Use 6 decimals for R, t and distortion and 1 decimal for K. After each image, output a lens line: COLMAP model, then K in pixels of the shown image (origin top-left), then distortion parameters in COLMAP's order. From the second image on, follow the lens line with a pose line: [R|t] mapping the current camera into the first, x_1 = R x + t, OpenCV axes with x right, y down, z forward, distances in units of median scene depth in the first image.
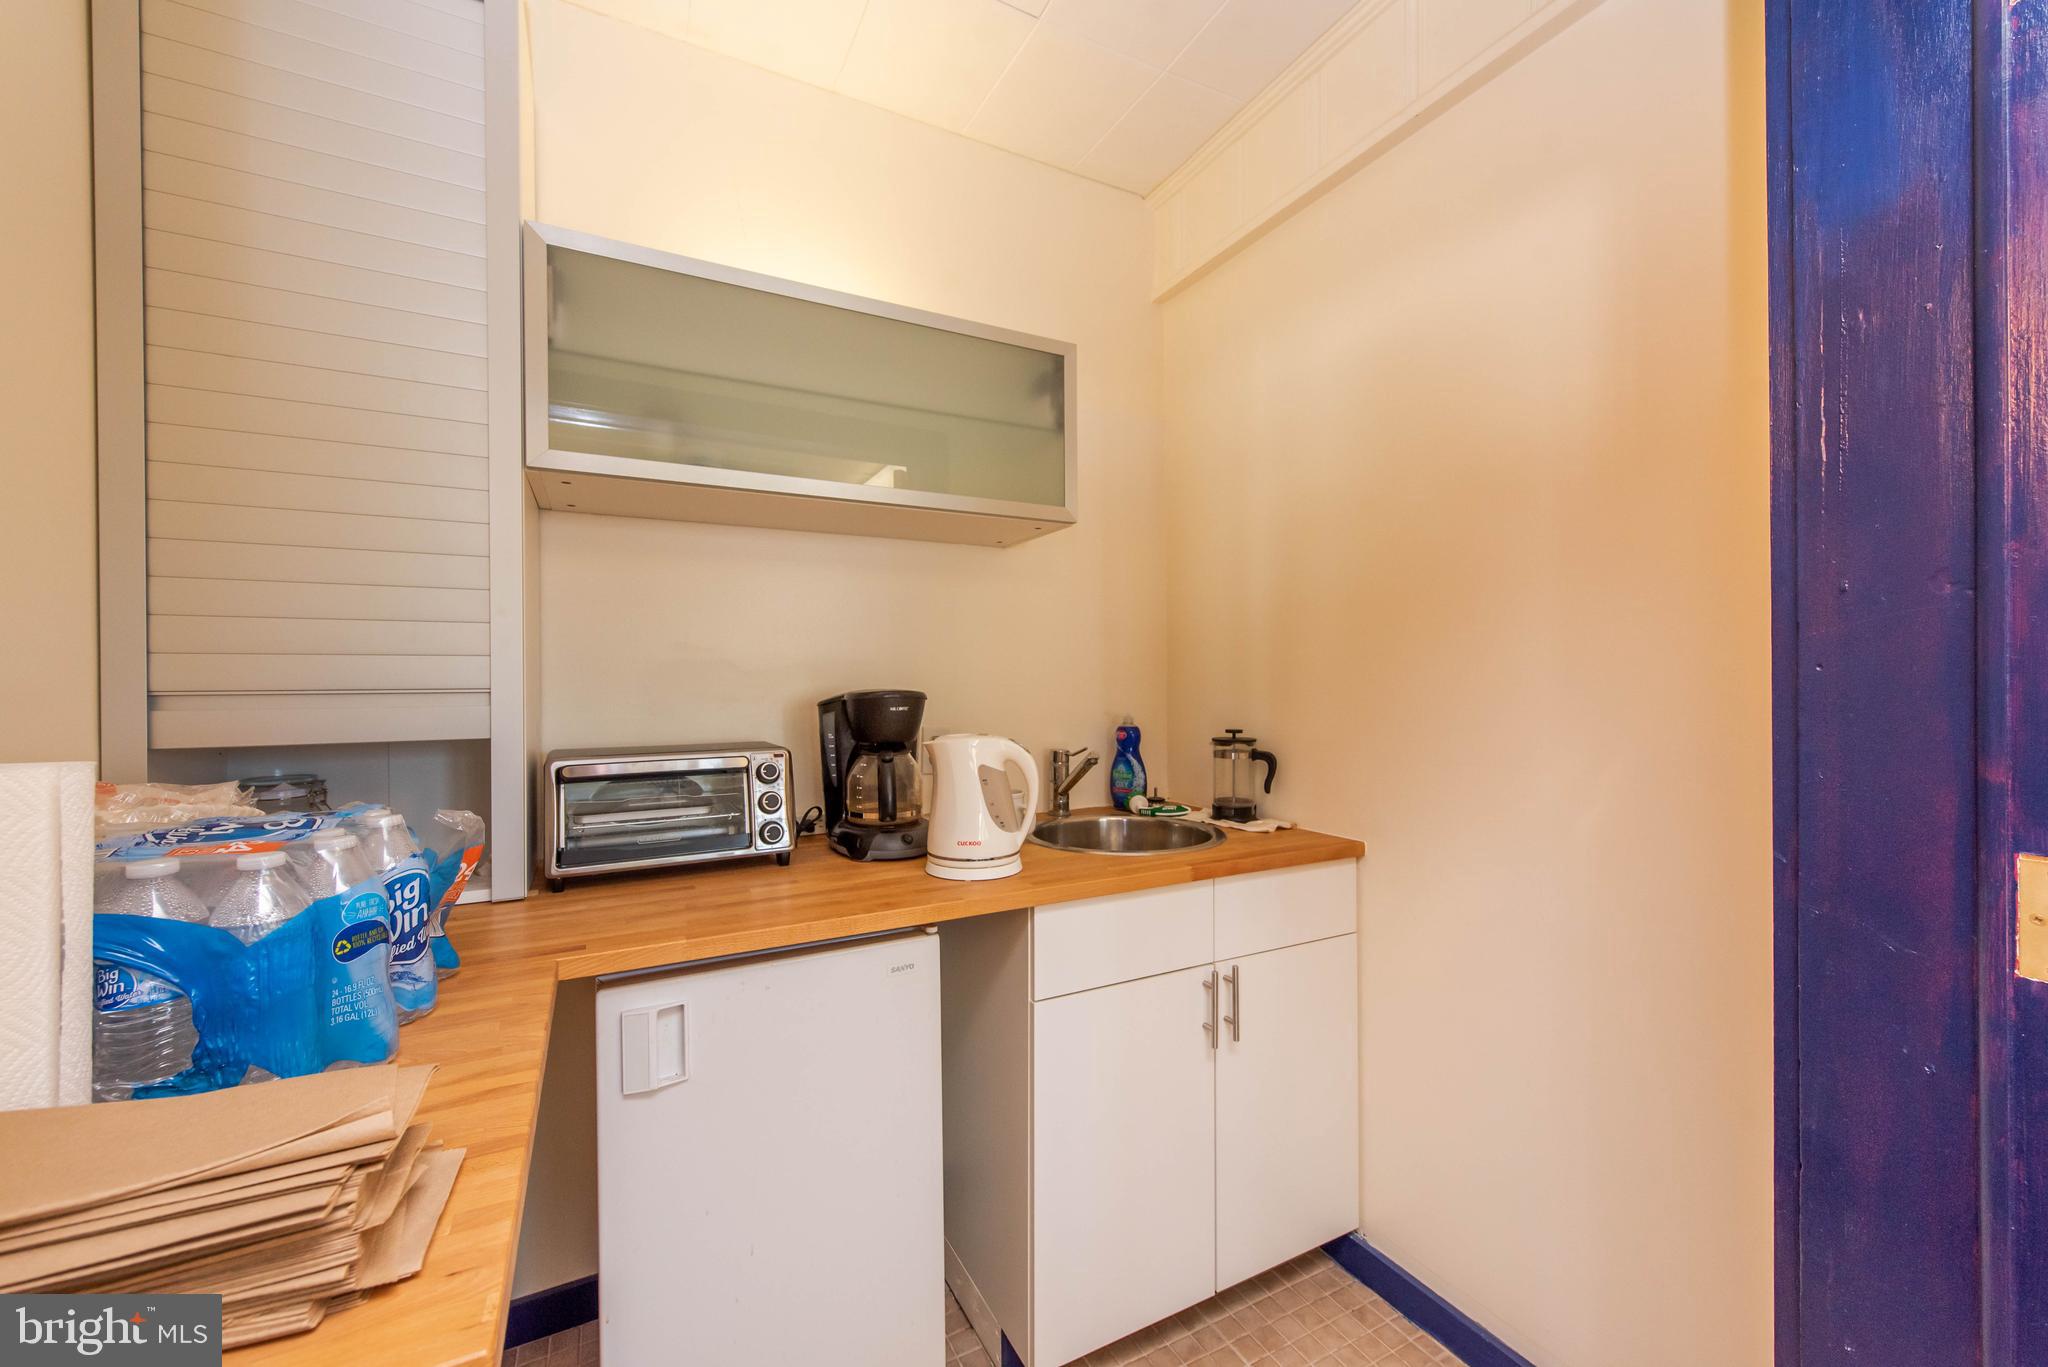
lens RADIAL K [[801.8, 0, 1033.1], [0, 801.8, 677.4], [0, 0, 1]] dist [0.018329, -0.001113]
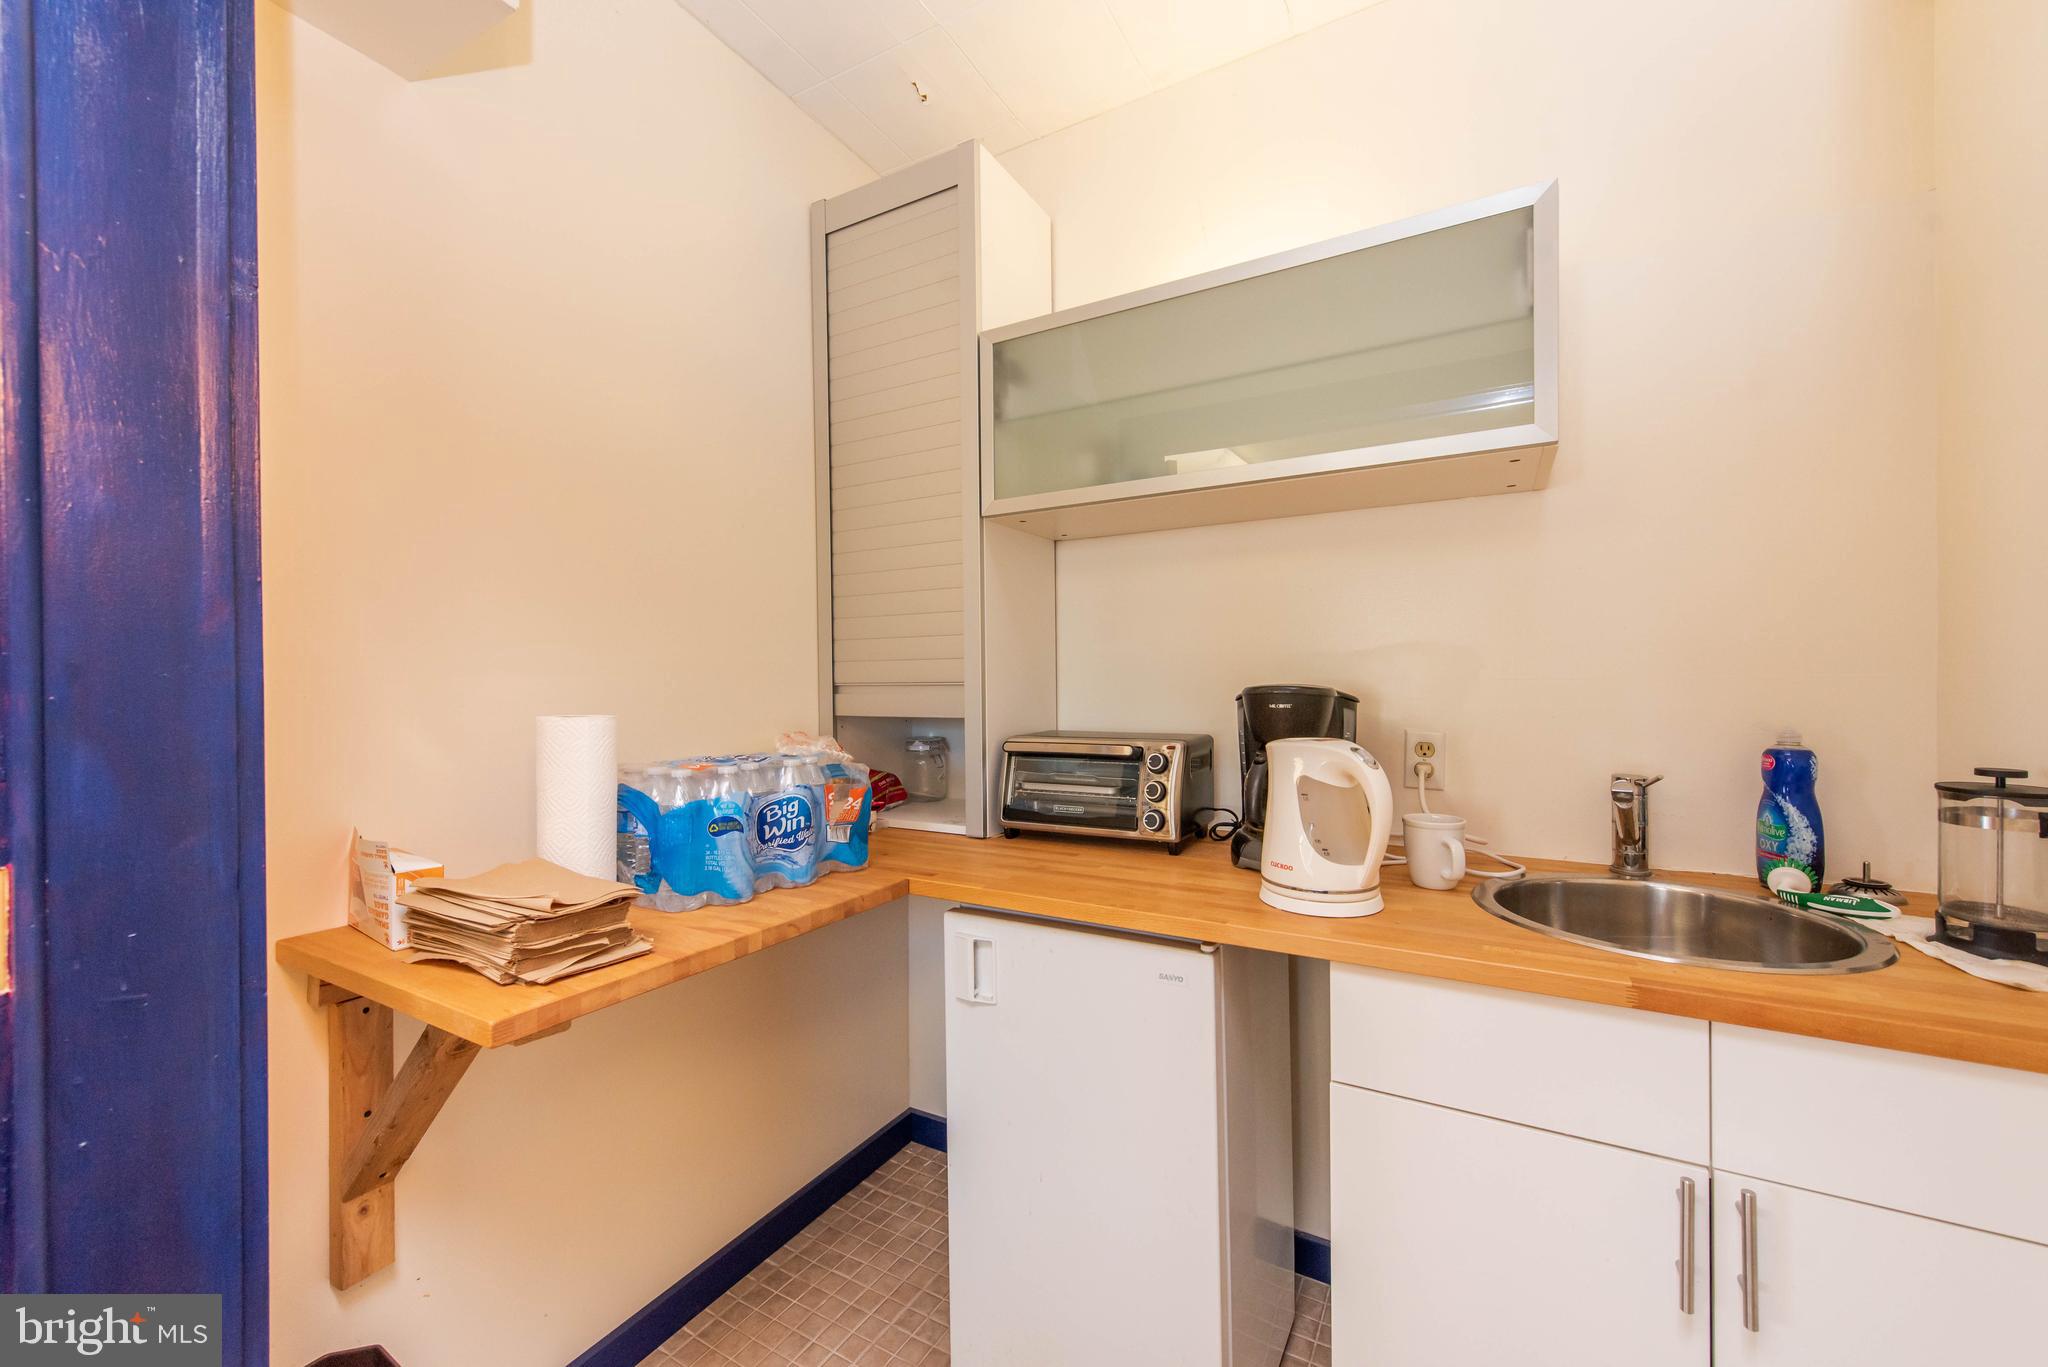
lens RADIAL K [[801.8, 0, 1019.9], [0, 801.8, 688.6], [0, 0, 1]] dist [0.018329, -0.001113]
pose [[0.534225, 0.009943, -0.845284, 0.463496], [0.009575, 0.999795, 0.017813, 0.000986], [0.845288, -0.017610, 0.534021, 0.296616]]
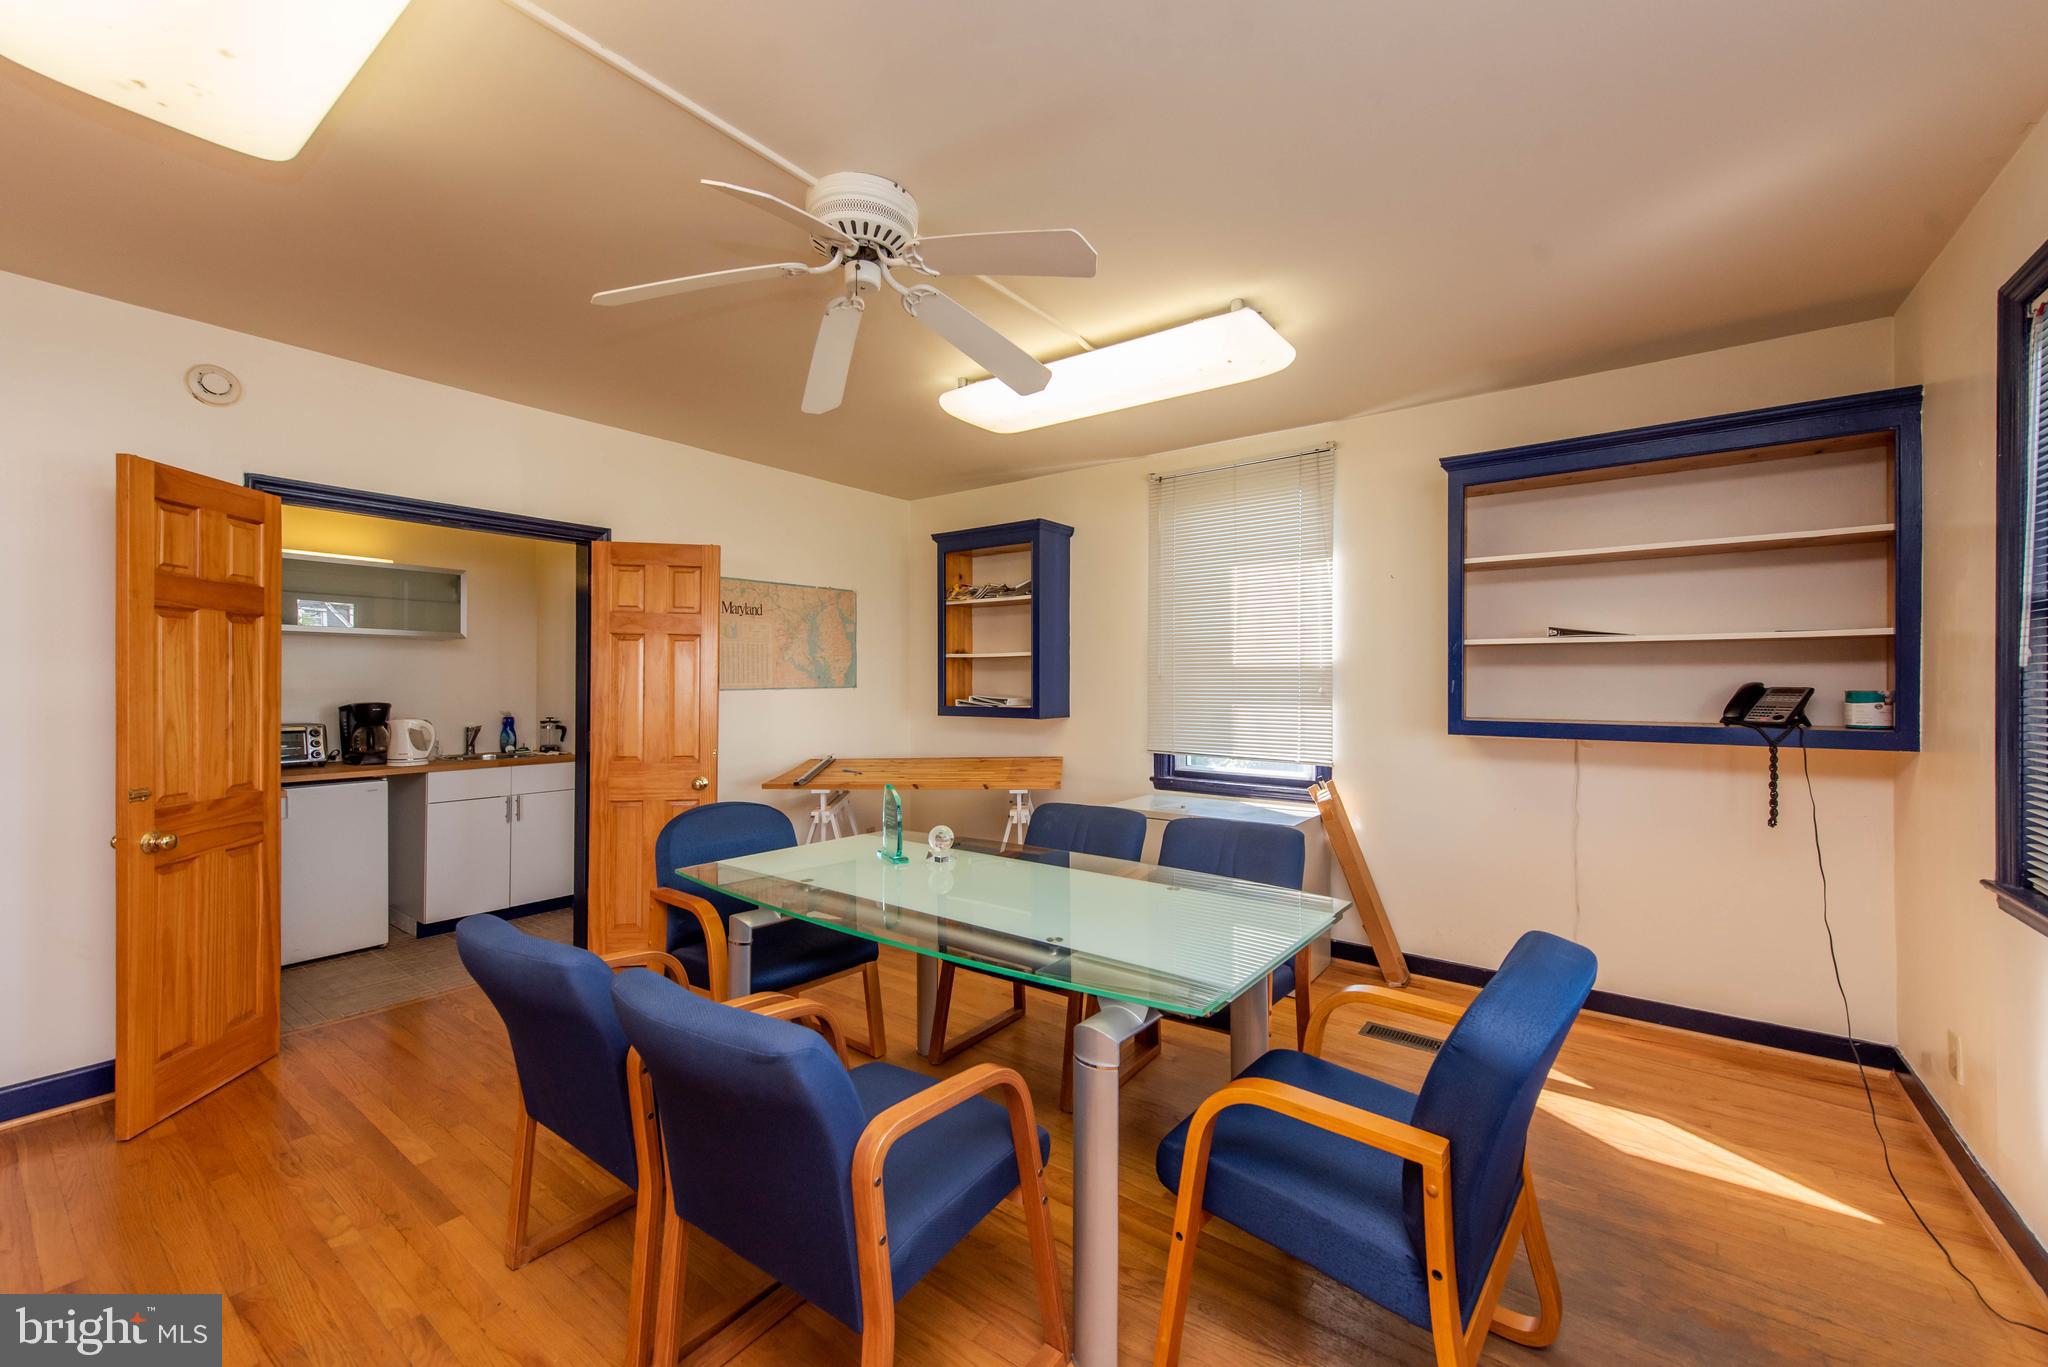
lens RADIAL K [[801.8, 0, 1025.7], [0, 801.8, 687.1], [0, 0, 1]] dist [0.018329, -0.001113]
pose [[0.900724, 0.011136, 0.434250, 0.655974], [-0.015931, 0.999846, 0.007405, -0.097525], [-0.434101, -0.013588, 0.900762, -2.575652]]
